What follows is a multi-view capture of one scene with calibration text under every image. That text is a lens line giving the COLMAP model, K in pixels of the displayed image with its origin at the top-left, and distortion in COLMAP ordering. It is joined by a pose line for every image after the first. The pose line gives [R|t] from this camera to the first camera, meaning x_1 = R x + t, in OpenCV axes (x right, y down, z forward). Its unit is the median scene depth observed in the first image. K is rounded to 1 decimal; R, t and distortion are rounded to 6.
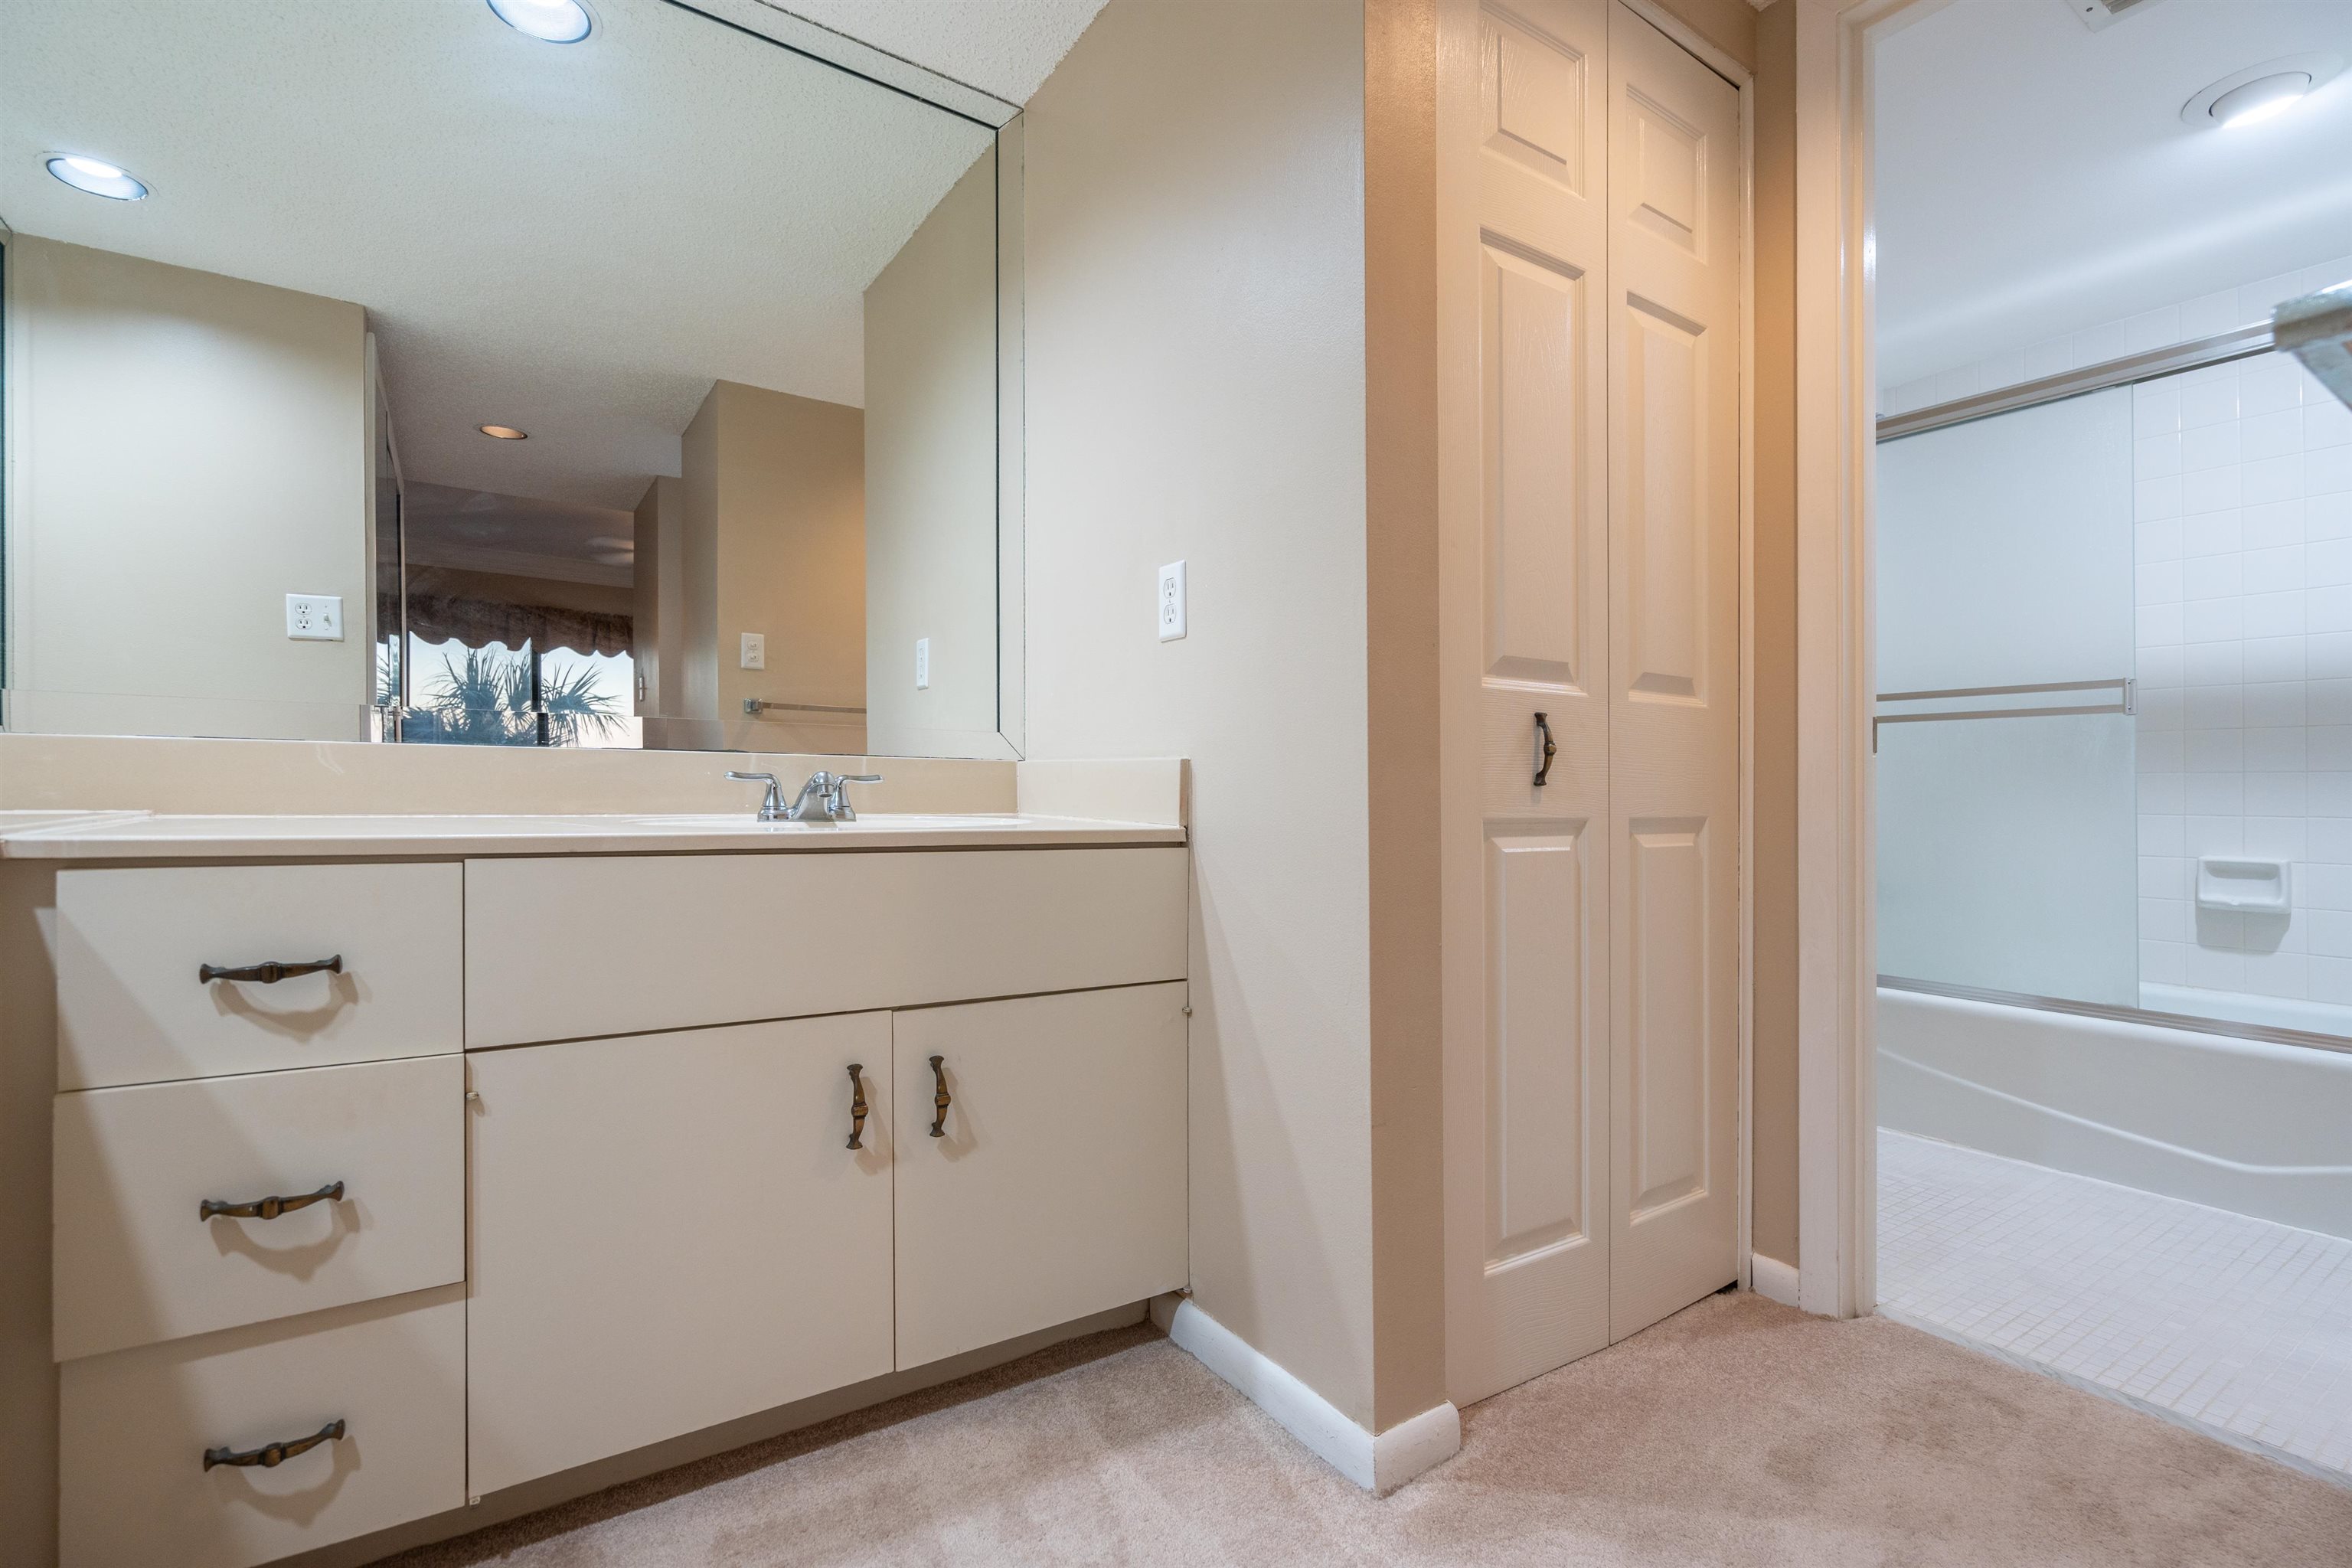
lens RADIAL K [[1074.4, 0, 1173.4], [0, 1074.4, 787.6], [0, 0, 1]] dist [-0.000711, -0.000414]
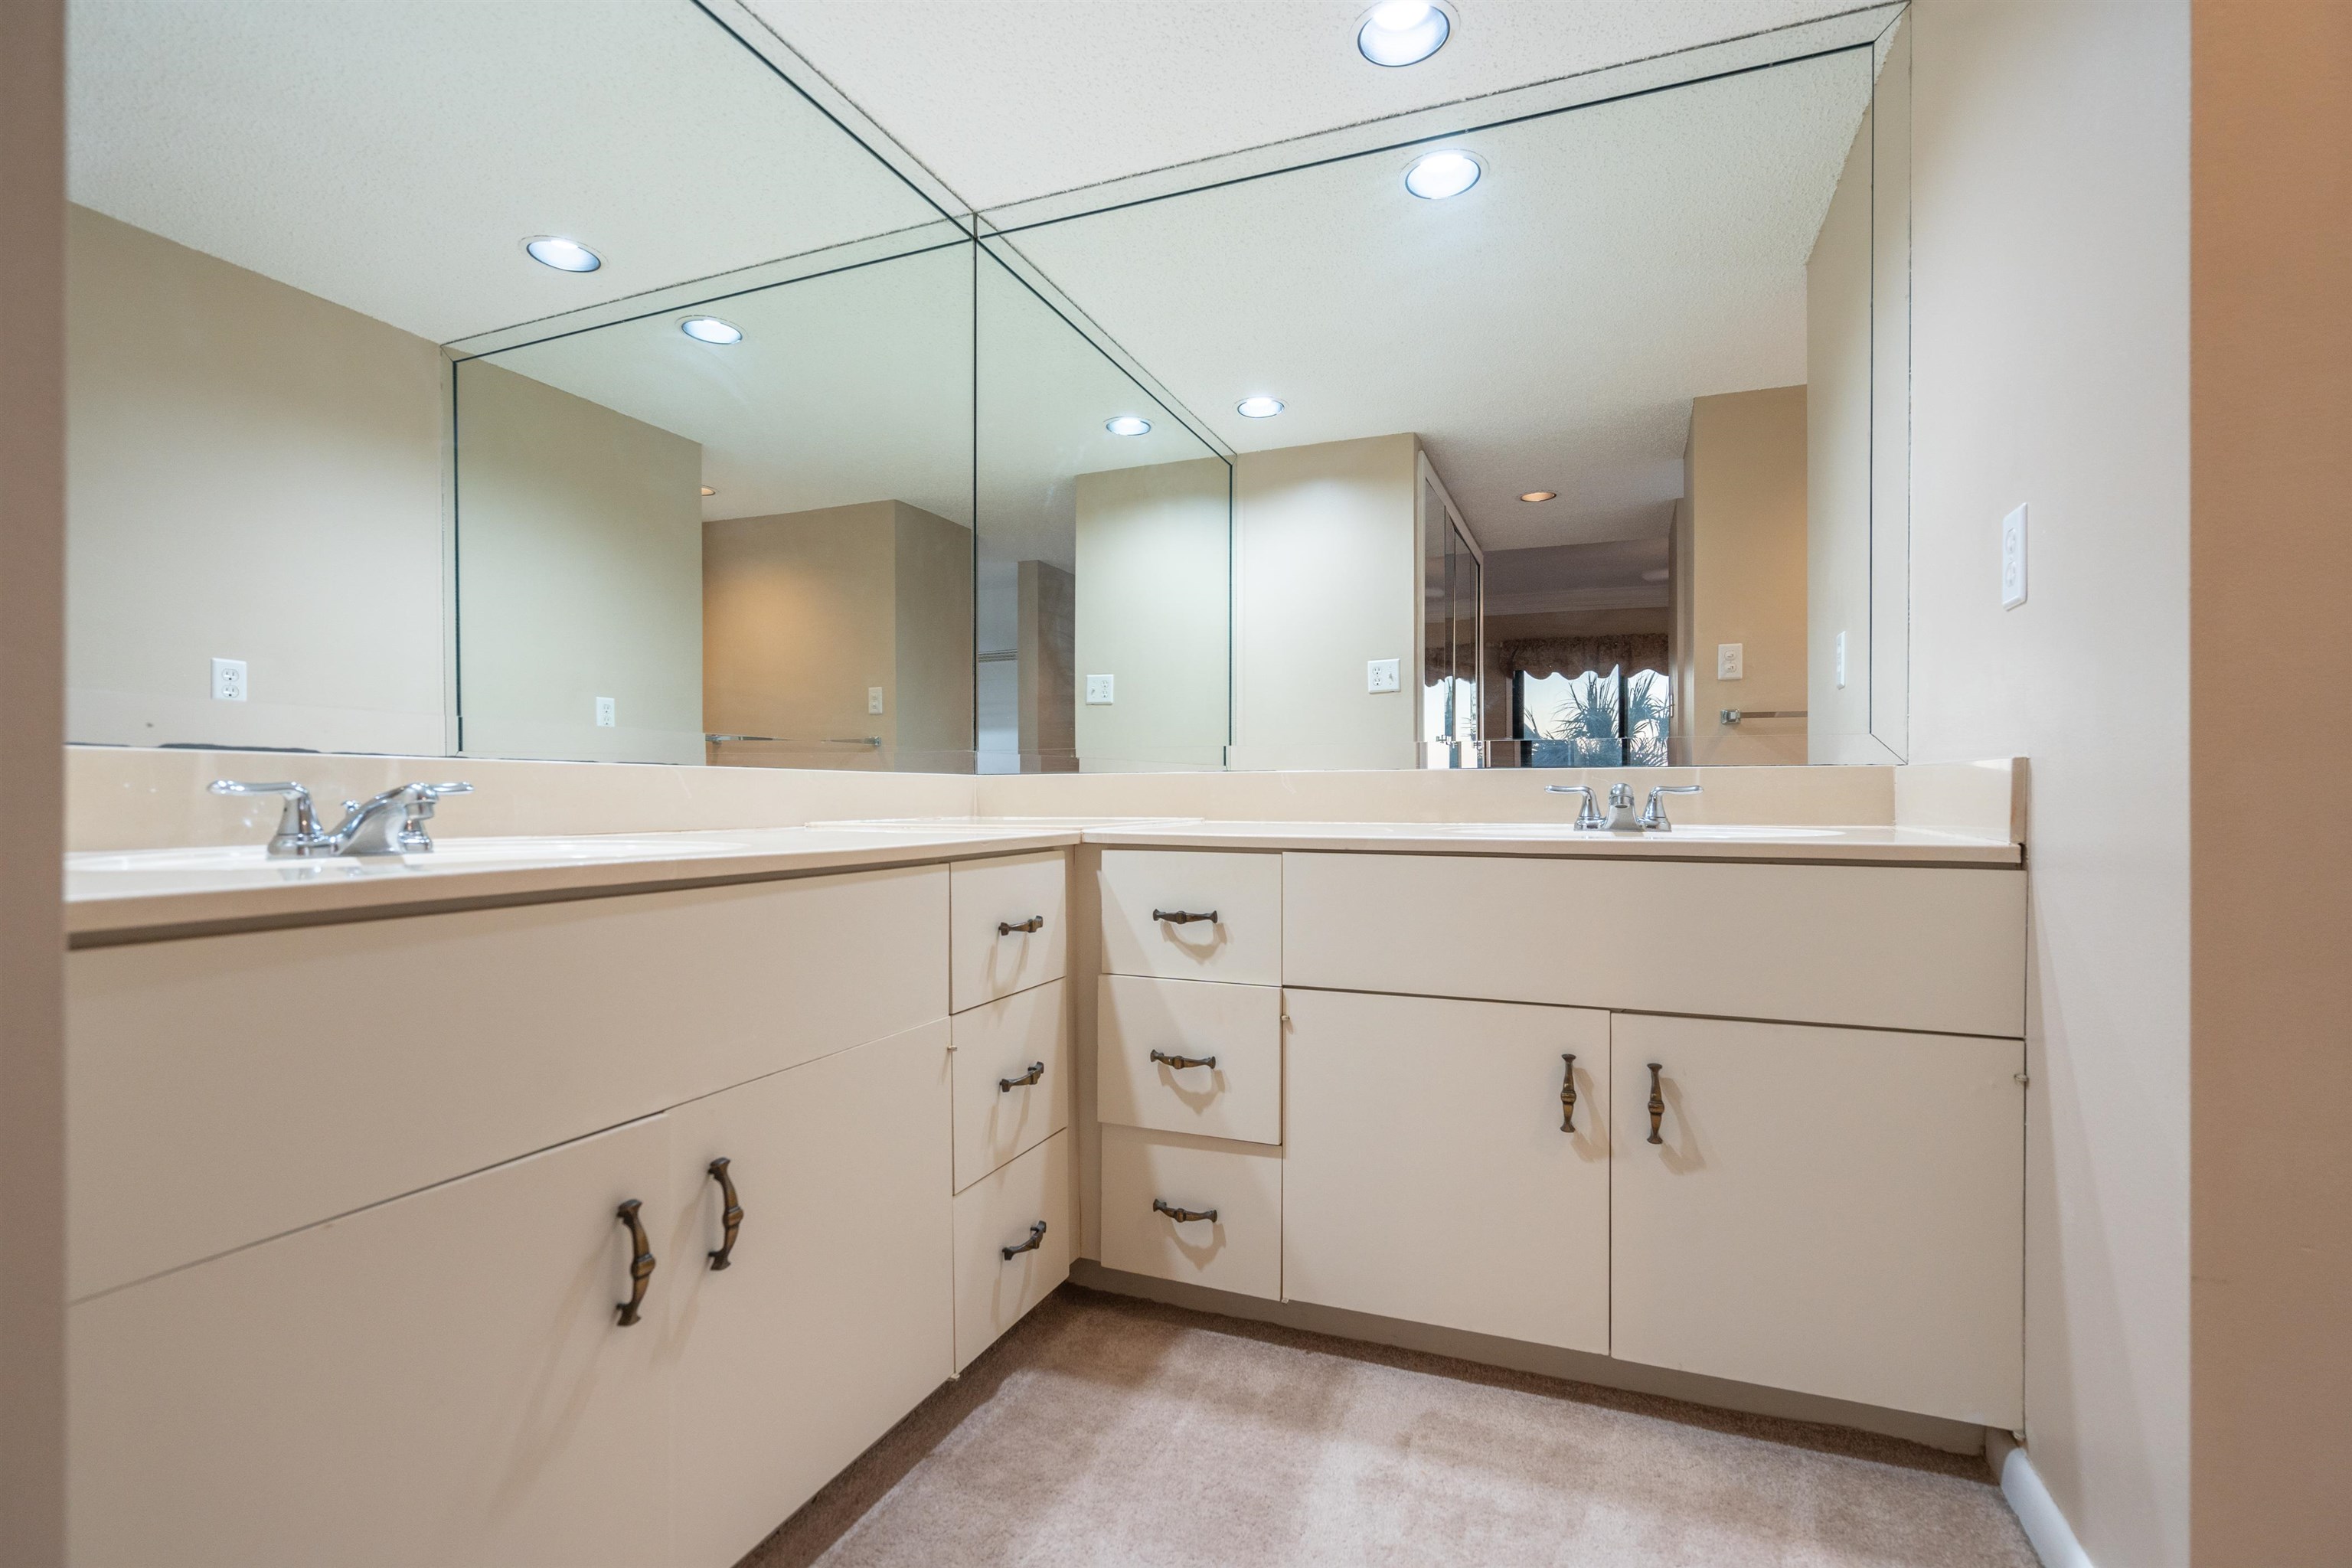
lens RADIAL K [[1074.4, 0, 1173.4], [0, 1074.4, 787.6], [0, 0, 1]] dist [-0.000711, -0.000414]
pose [[0.559834, -0.020215, -0.828358, 0.372689], [0.011280, 0.999796, -0.016776, 0.001951], [0.828528, 0.000048, 0.559947, 0.059304]]
